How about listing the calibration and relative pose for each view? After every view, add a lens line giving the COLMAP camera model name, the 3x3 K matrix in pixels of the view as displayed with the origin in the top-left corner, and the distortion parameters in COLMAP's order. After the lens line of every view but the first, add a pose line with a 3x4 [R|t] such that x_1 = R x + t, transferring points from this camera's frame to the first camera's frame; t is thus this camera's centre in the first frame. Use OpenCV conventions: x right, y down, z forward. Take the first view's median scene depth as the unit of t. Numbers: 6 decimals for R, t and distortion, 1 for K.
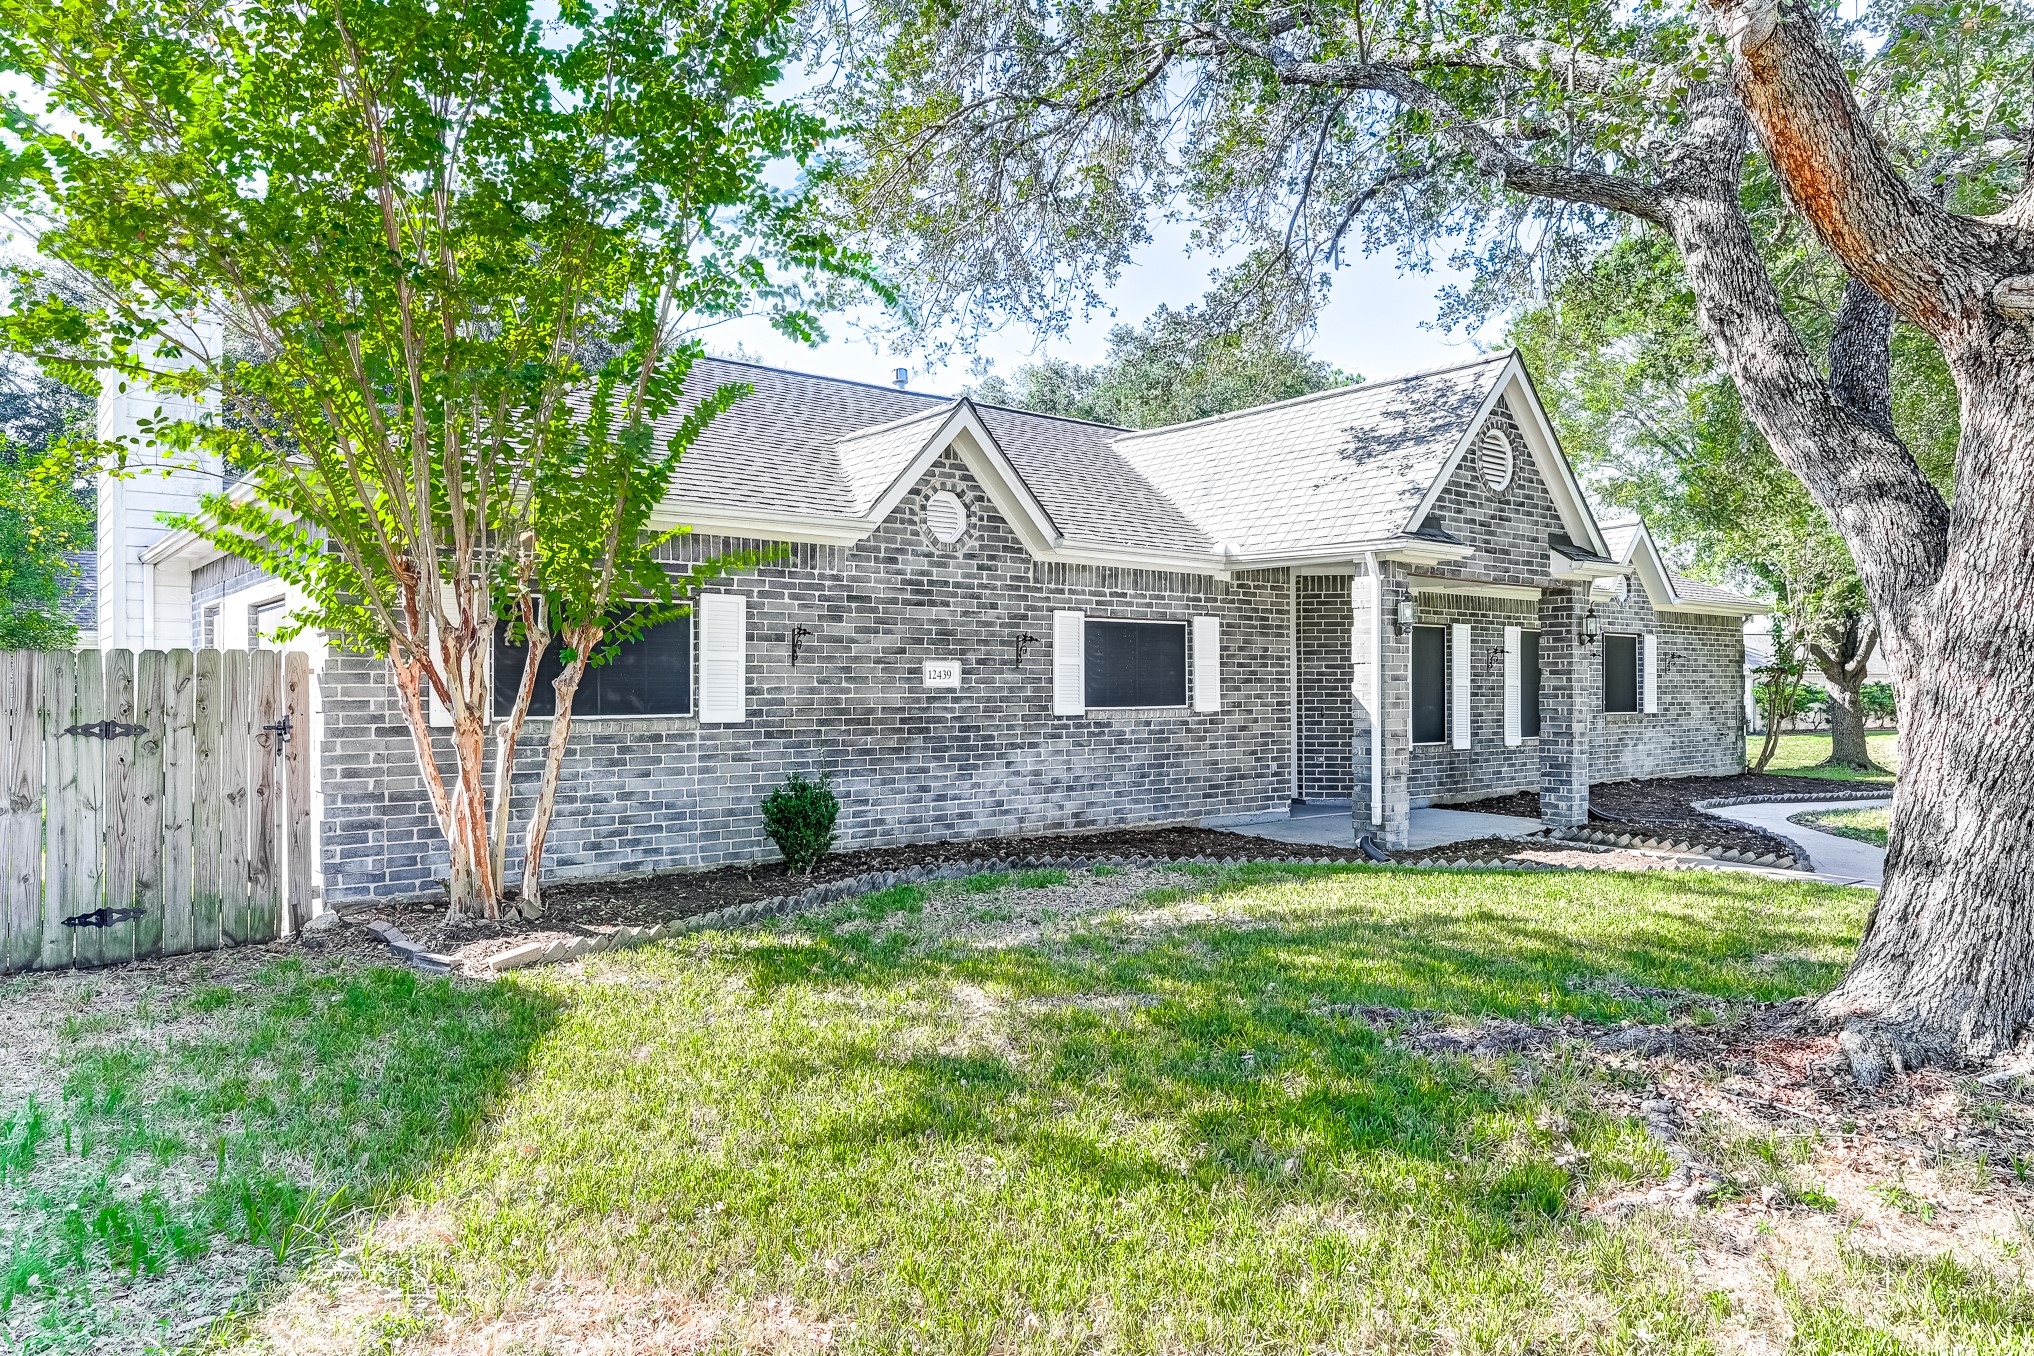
lens RADIAL K [[1304.3, 0, 1015.1], [0, 1304.3, 681.2], [0, 0, 1]] dist [-0.000116, 0.000045]
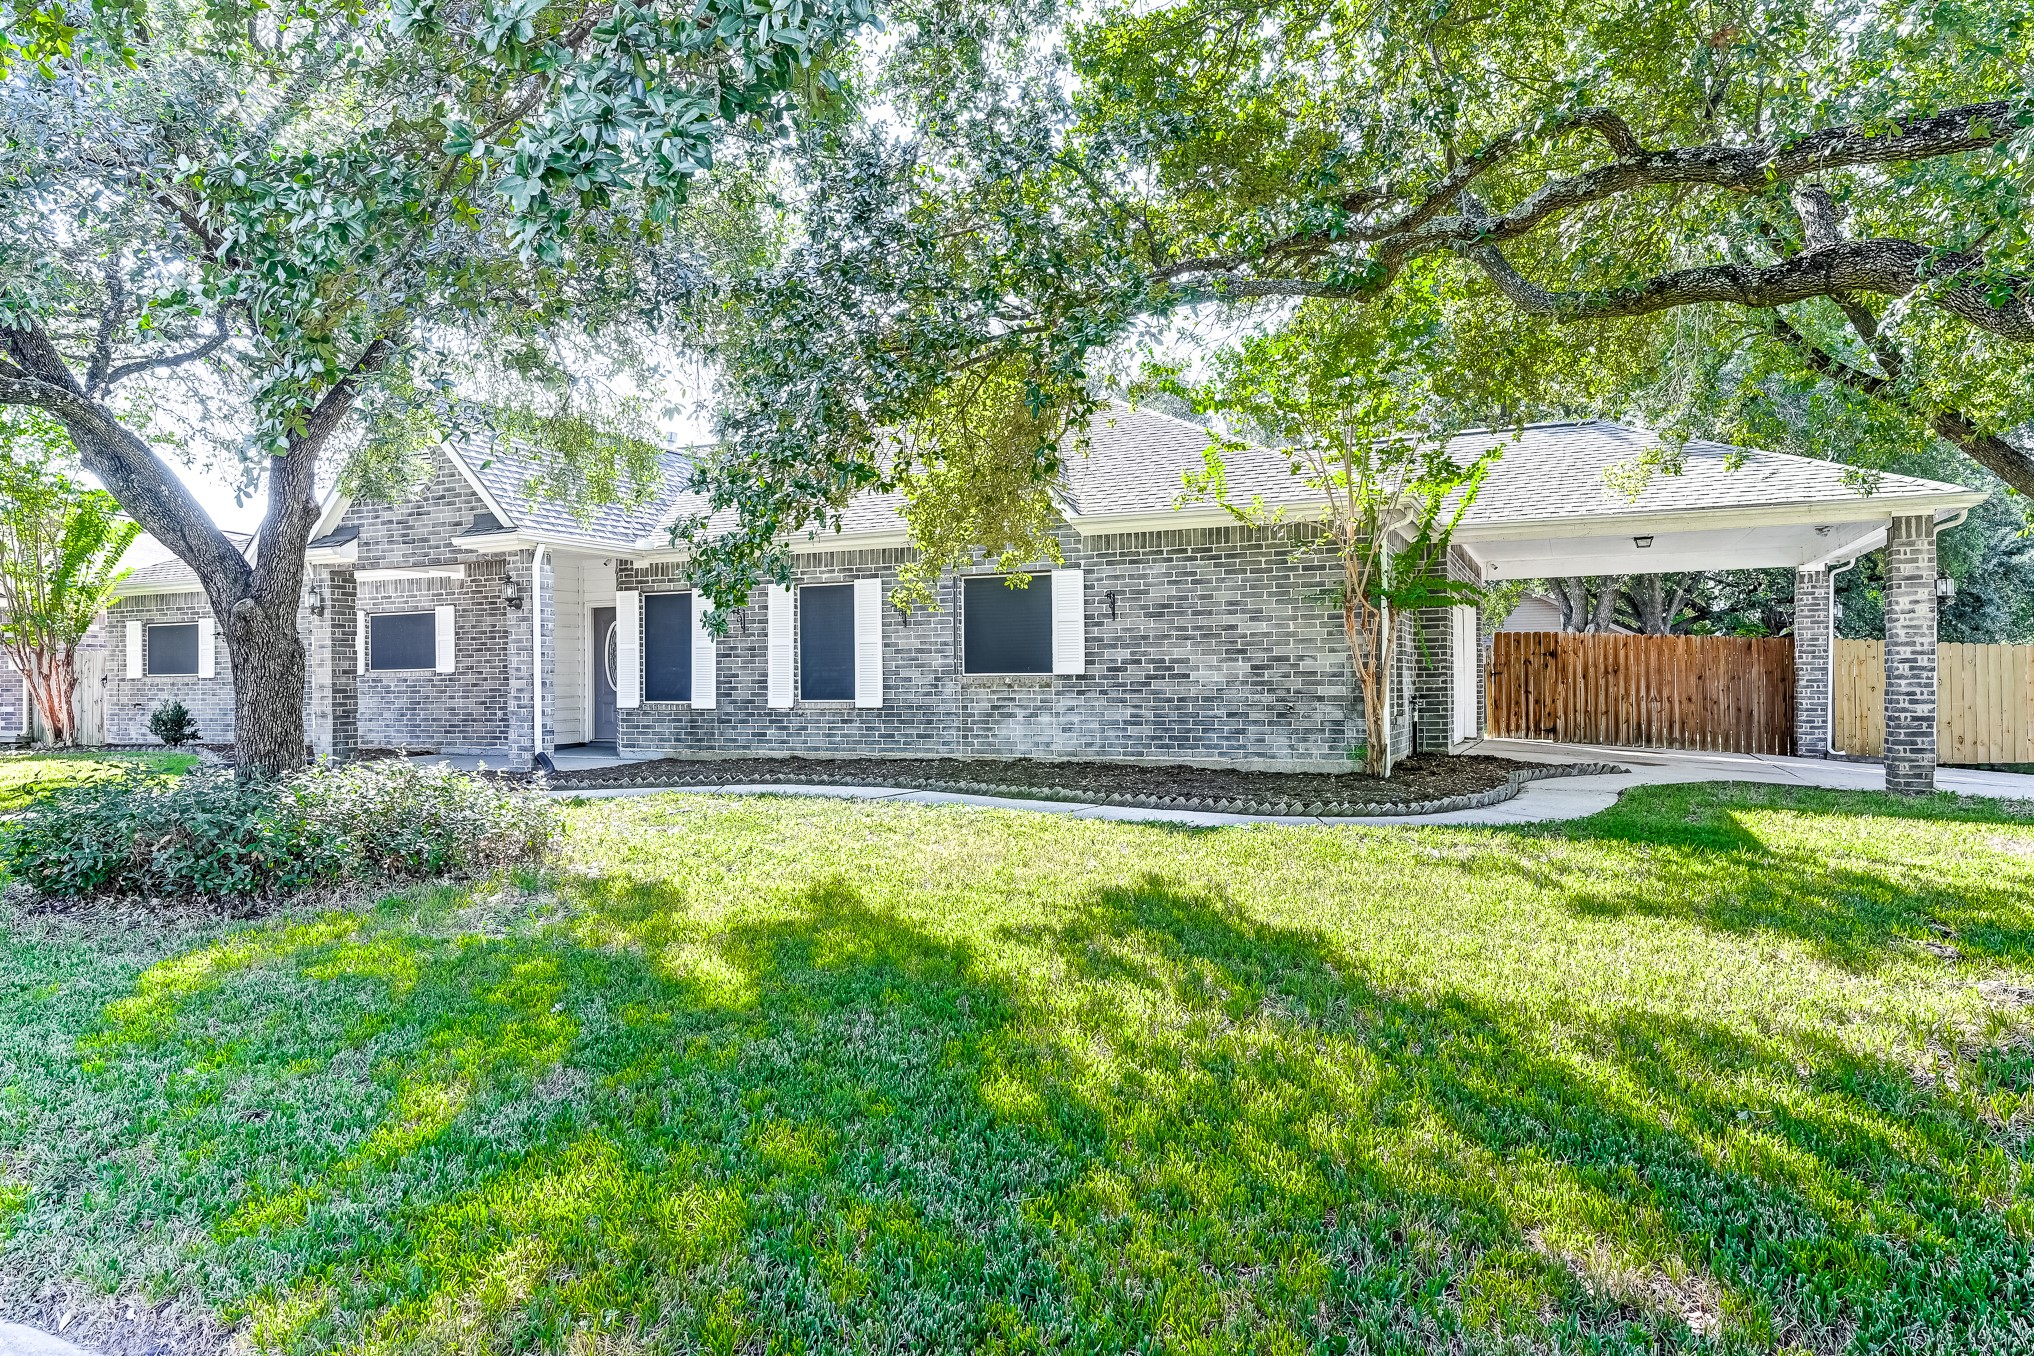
lens RADIAL K [[1209.3, 0, 1017.9], [0, 1209.3, 678.9], [0, 0, 1]] dist [0.005313, 0.000430]
pose [[0.453304, -0.007036, -0.891328, 1.610833], [0.013150, 0.999913, -0.001205, 0.039896], [0.891259, -0.011174, 0.453357, 0.957462]]
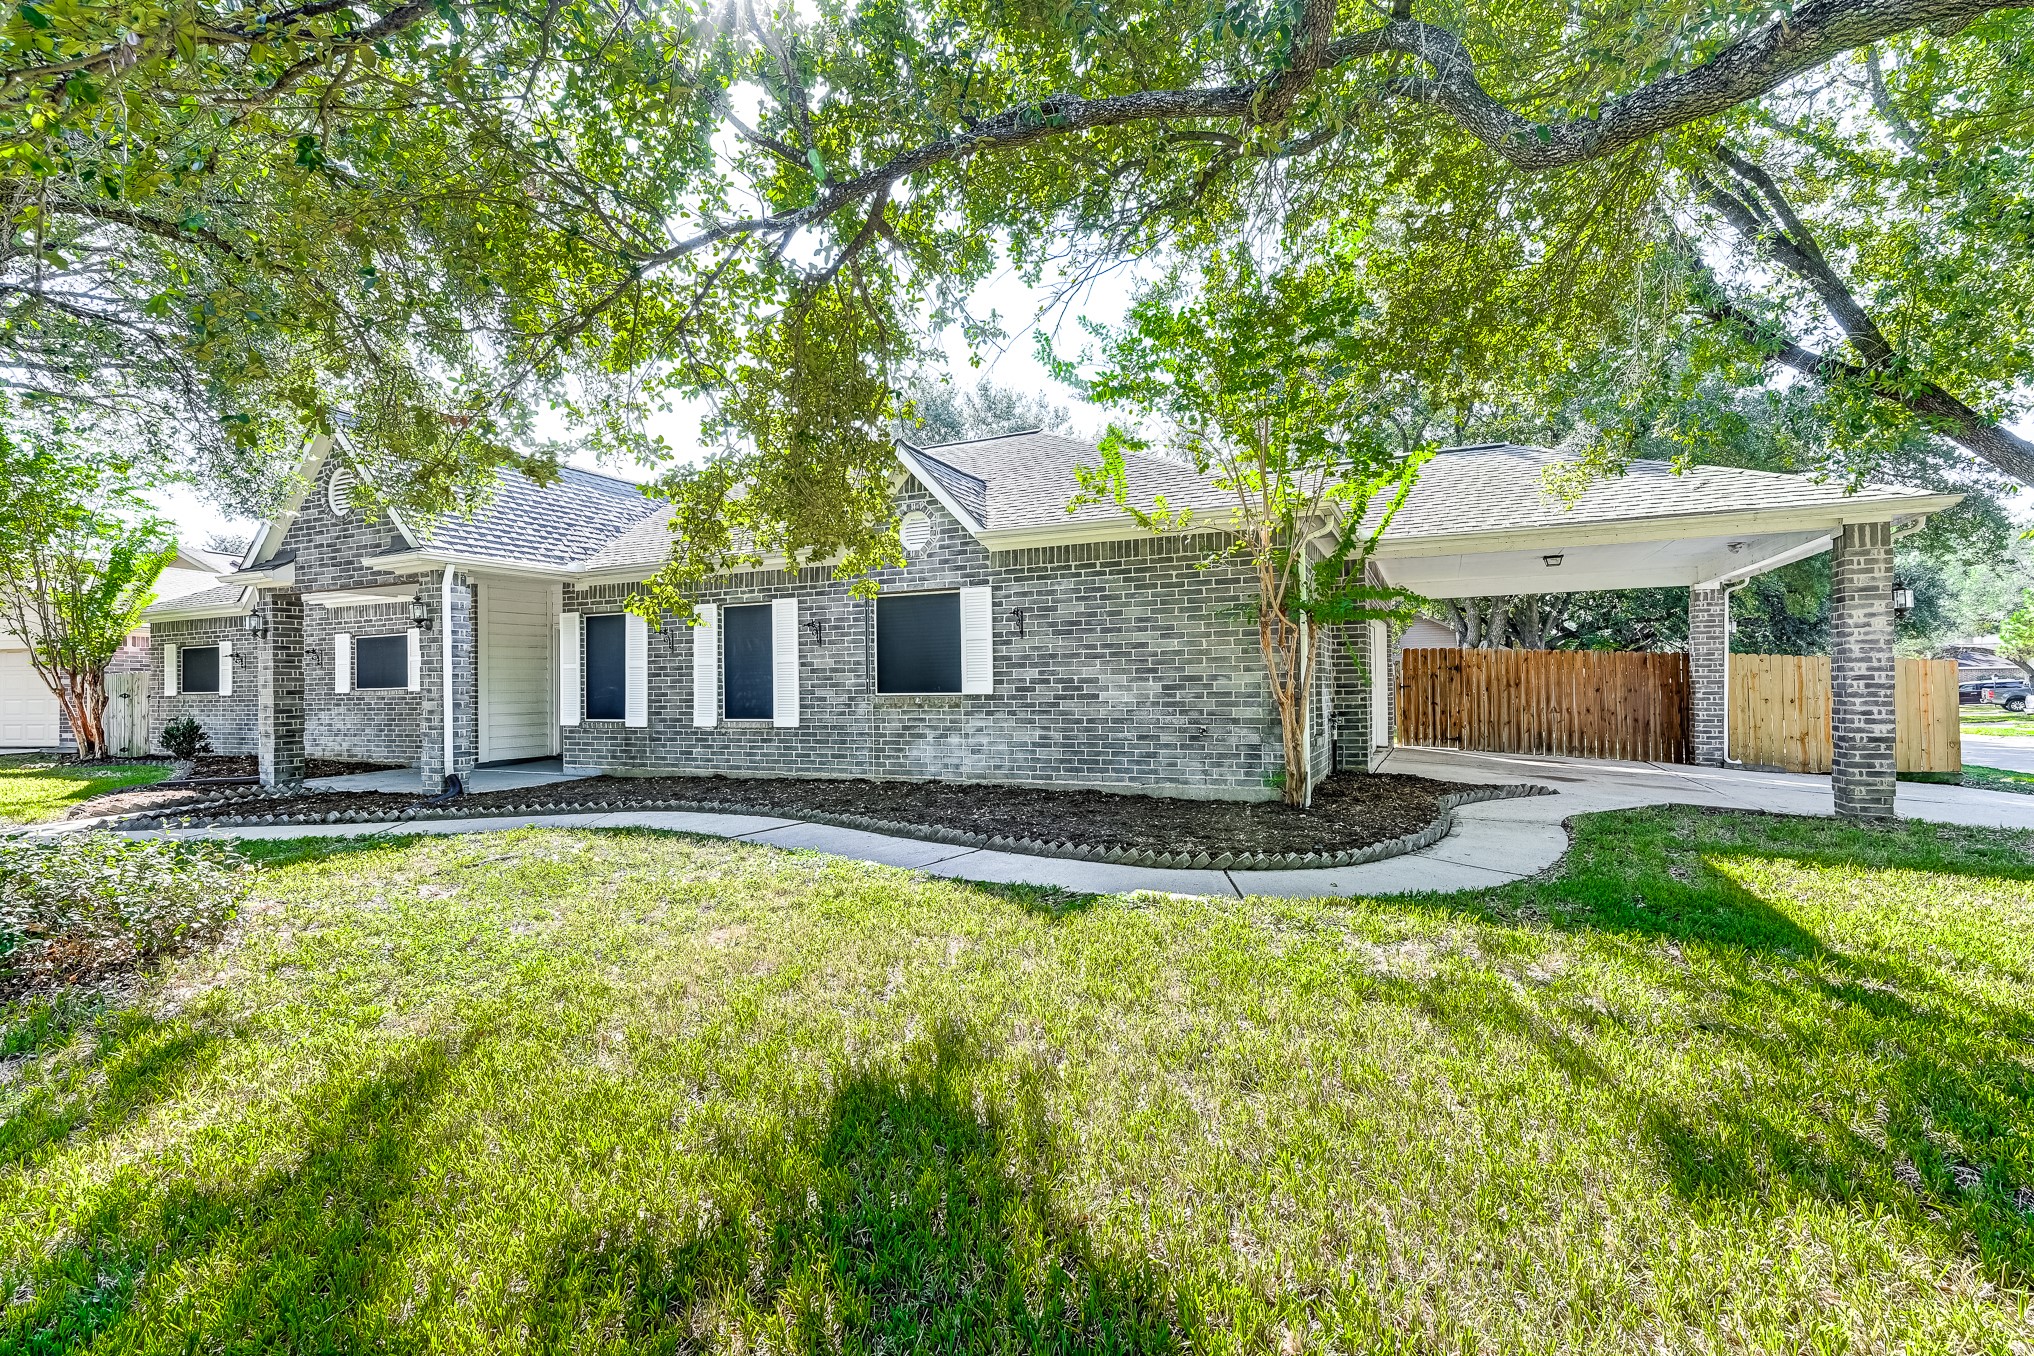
lens RADIAL K [[903.3, 0, 1015.3], [0, 903.3, 679.6], [0, 0, 1]] dist [-0.000542, 0.000051]
pose [[0.442905, -0.013572, -0.896466, 1.397092], [0.017333, 0.999828, -0.006573, 0.028648], [0.896401, -0.012627, 0.443064, 1.159474]]
